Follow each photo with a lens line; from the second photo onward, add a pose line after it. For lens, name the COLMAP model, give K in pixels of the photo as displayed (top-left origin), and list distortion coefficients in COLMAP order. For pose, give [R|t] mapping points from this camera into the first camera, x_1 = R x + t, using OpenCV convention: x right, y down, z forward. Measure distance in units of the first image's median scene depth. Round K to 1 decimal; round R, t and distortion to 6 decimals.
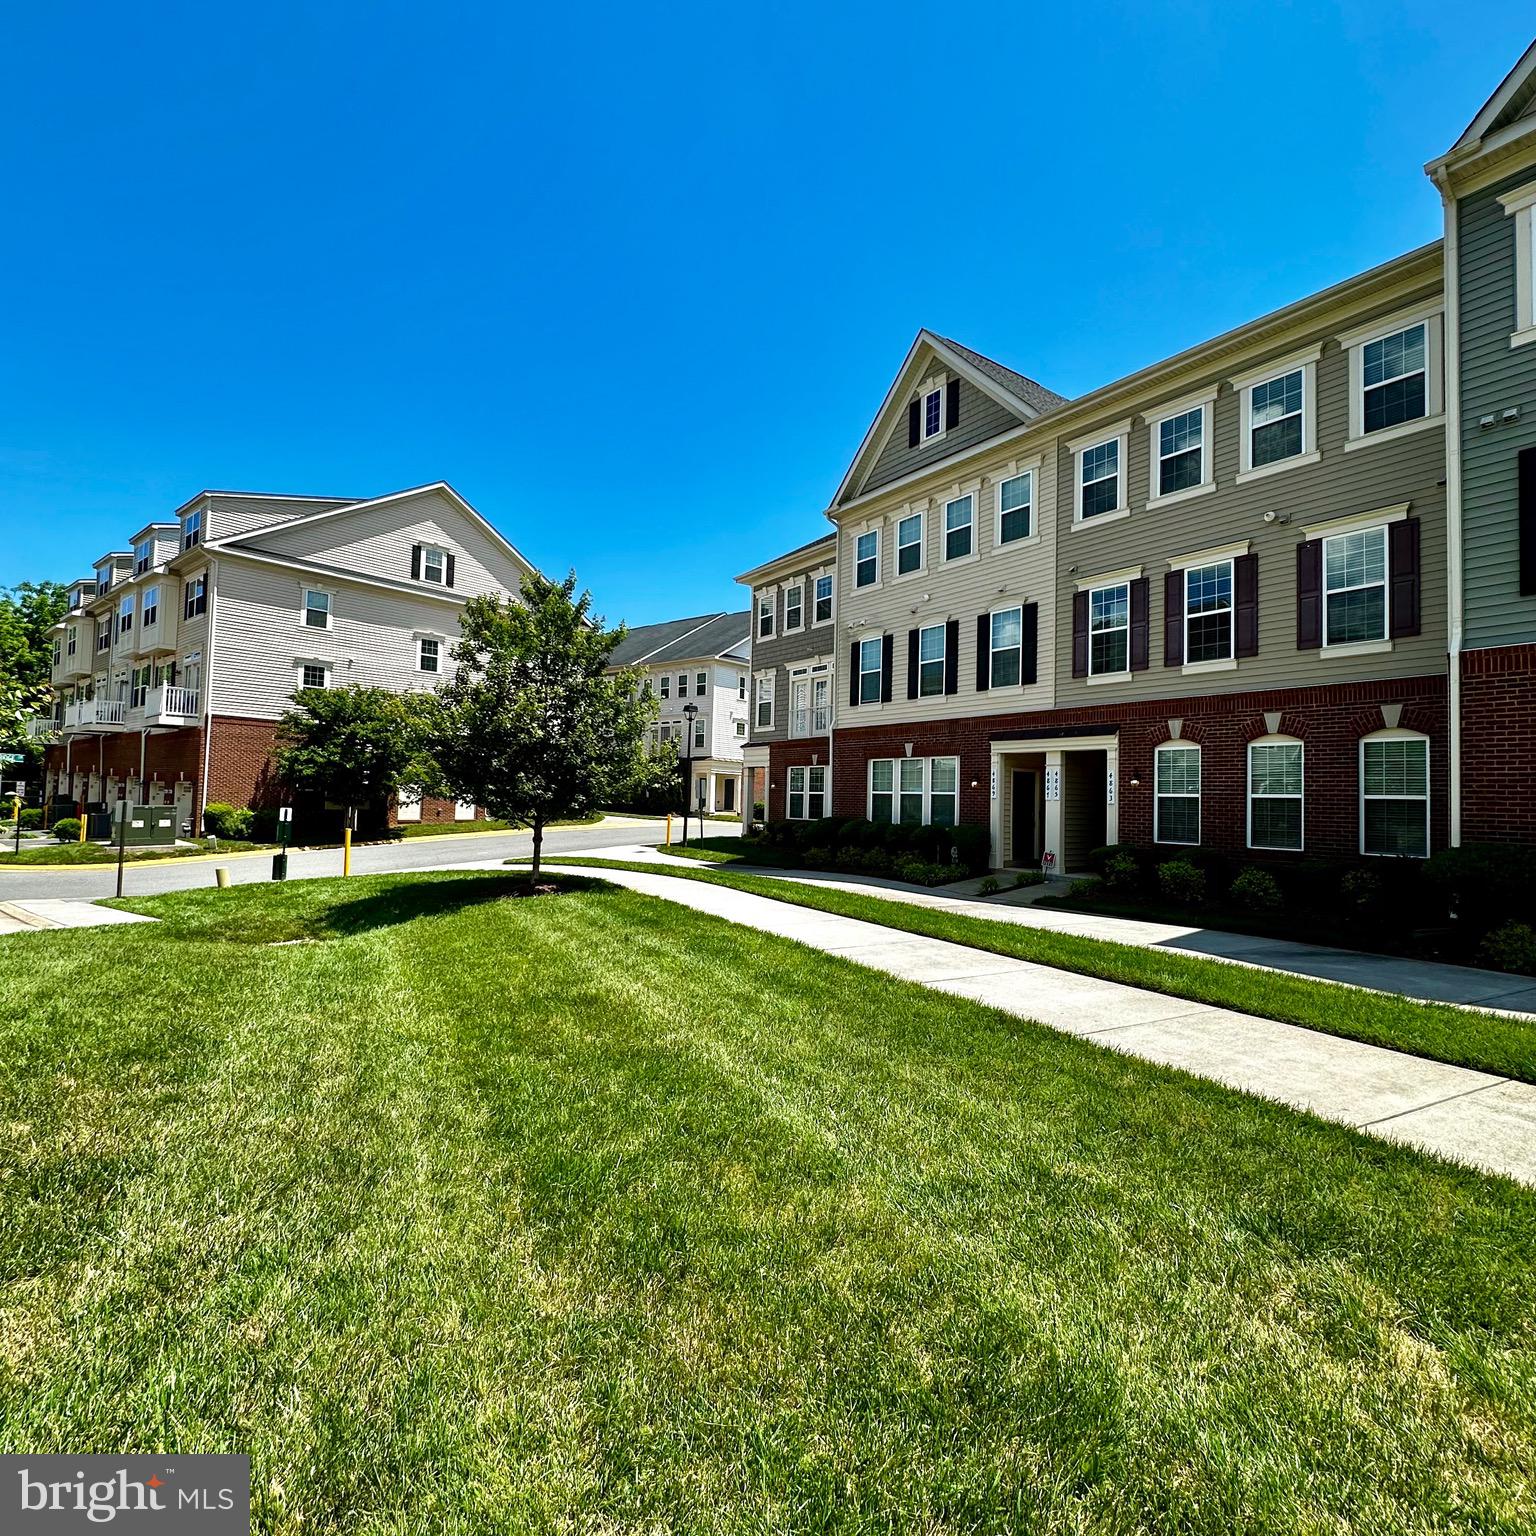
lens RADIAL K [[815.6, 0, 768.0], [0, 815.6, 768.0], [0, 0, 1]] dist [-0.004177, -0.000871]
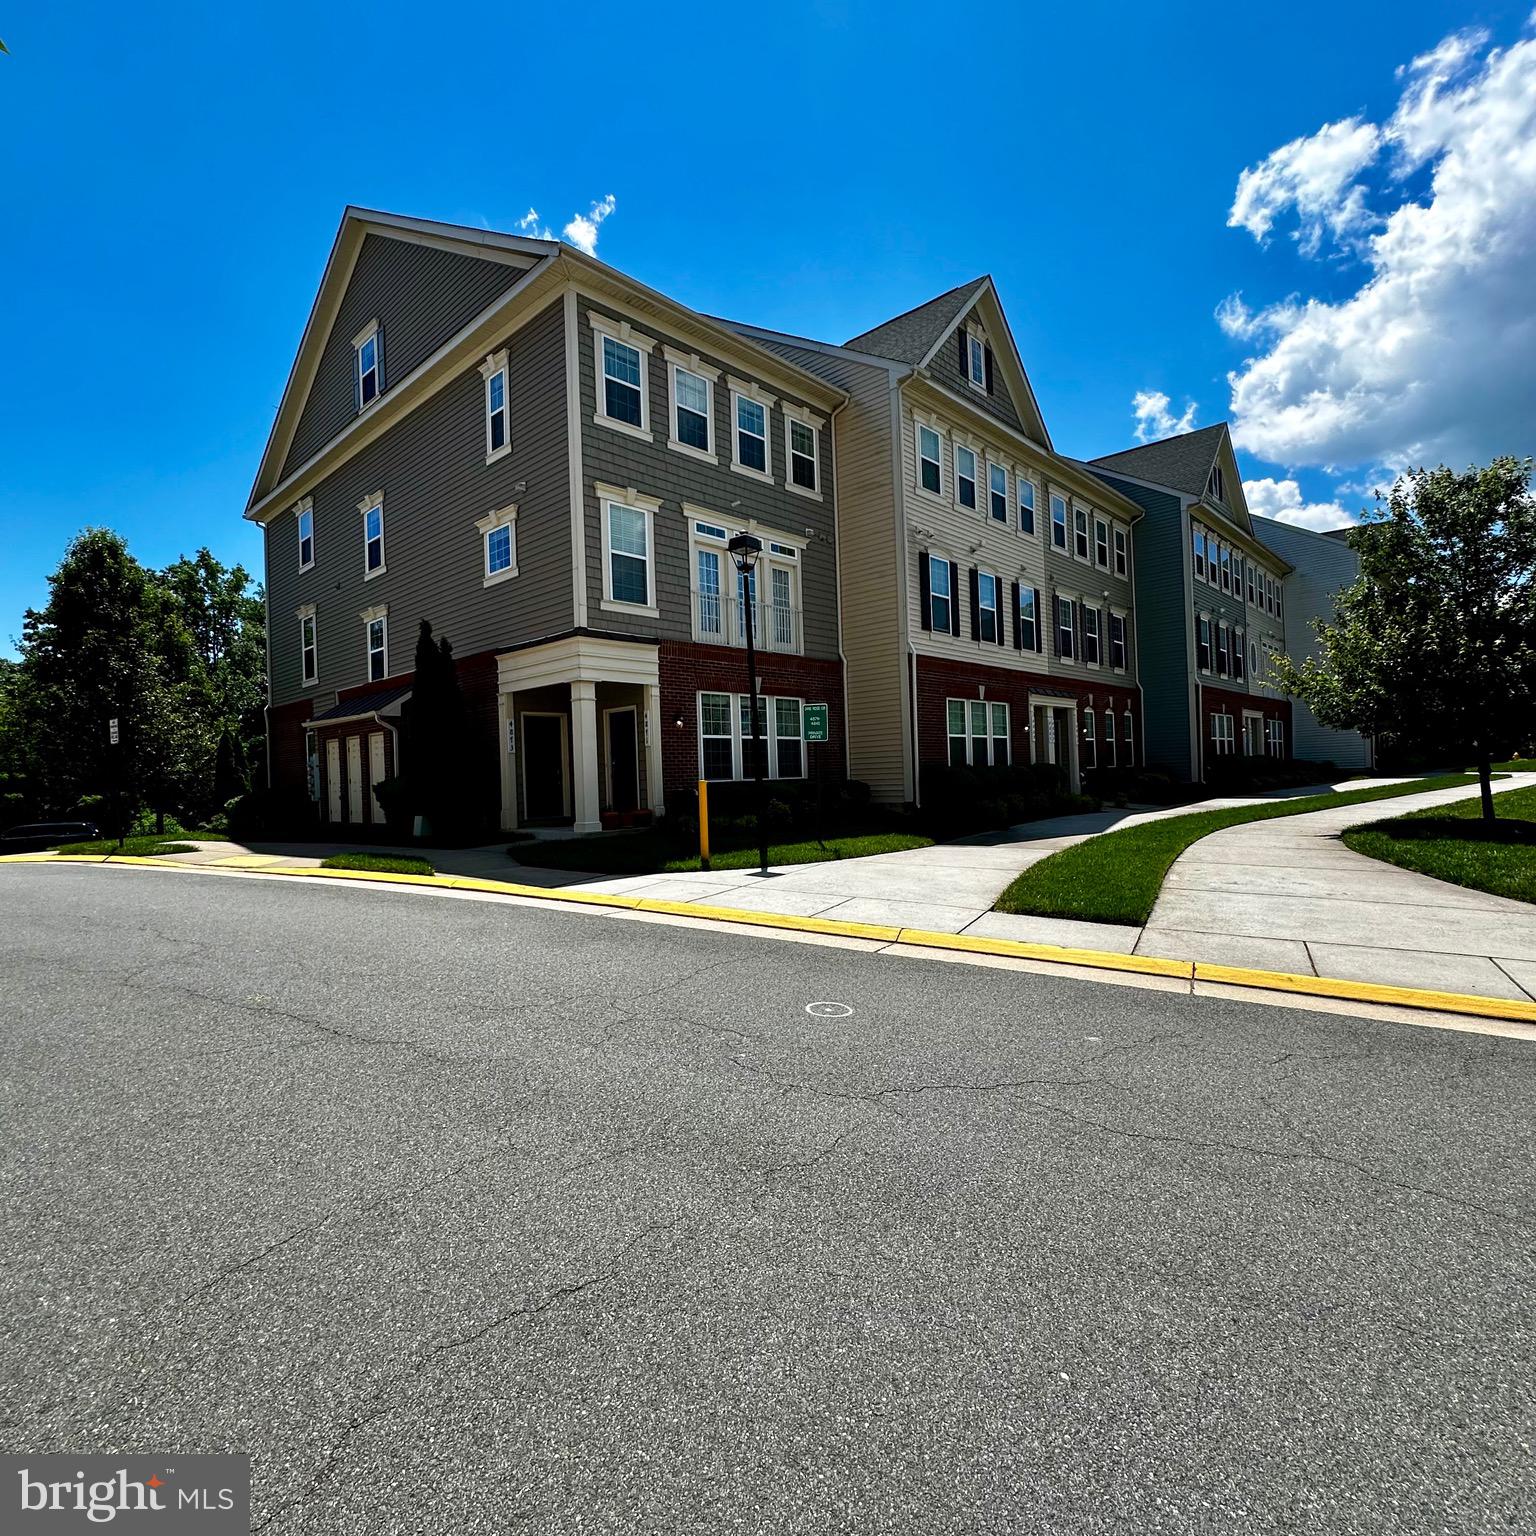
lens RADIAL K [[815.6, 0, 768.0], [0, 815.6, 768.0], [0, 0, 1]] dist [-0.004177, -0.000871]
pose [[-0.215559, -0.019445, 0.976297, -0.823151], [-0.016667, 0.999729, 0.016232, 0.064335], [-0.976348, -0.012773, -0.215825, 1.636346]]
